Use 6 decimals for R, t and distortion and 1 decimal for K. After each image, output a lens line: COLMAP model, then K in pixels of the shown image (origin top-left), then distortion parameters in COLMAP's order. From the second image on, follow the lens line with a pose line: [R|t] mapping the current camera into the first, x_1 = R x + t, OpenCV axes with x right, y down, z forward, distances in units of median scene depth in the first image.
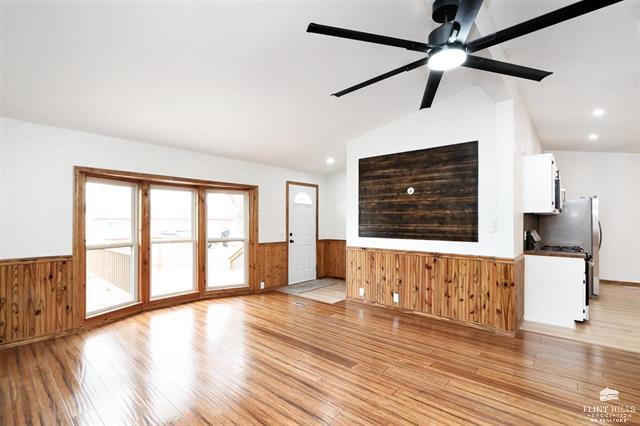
lens RADIAL K [[299.7, 0, 322.0], [0, 299.7, 215.4], [0, 0, 1]] dist [-0.020382, 0.005187]
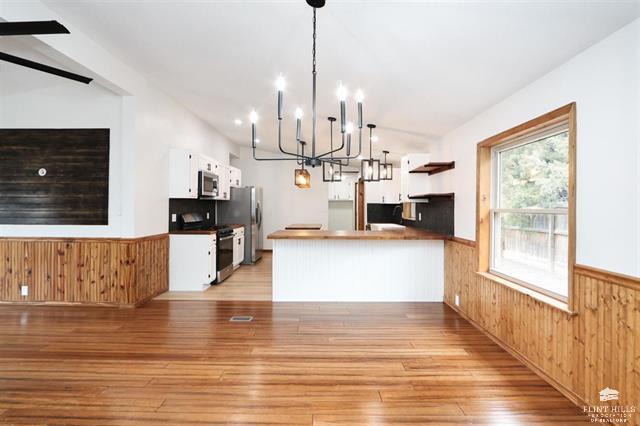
lens RADIAL K [[299.7, 0, 317.3], [0, 299.7, 206.6], [0, 0, 1]] dist [-0.020382, 0.005187]
pose [[0.759548, -0.001165, 0.650450, 0.364282], [-0.014283, 0.999727, 0.018468, -0.005123], [-0.650294, -0.023318, 0.759325, -0.252237]]
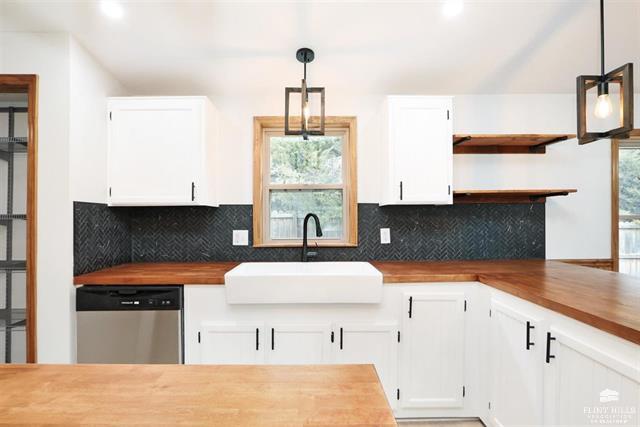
lens RADIAL K [[299.7, 0, 310.1], [0, 299.7, 213.5], [0, 0, 1]] dist [-0.020382, 0.005187]
pose [[-0.673426, 0.009704, 0.739191, 1.176787], [-0.014236, 0.999558, -0.026091, 0.028420], [-0.739117, -0.028093, -0.672991, 0.942595]]
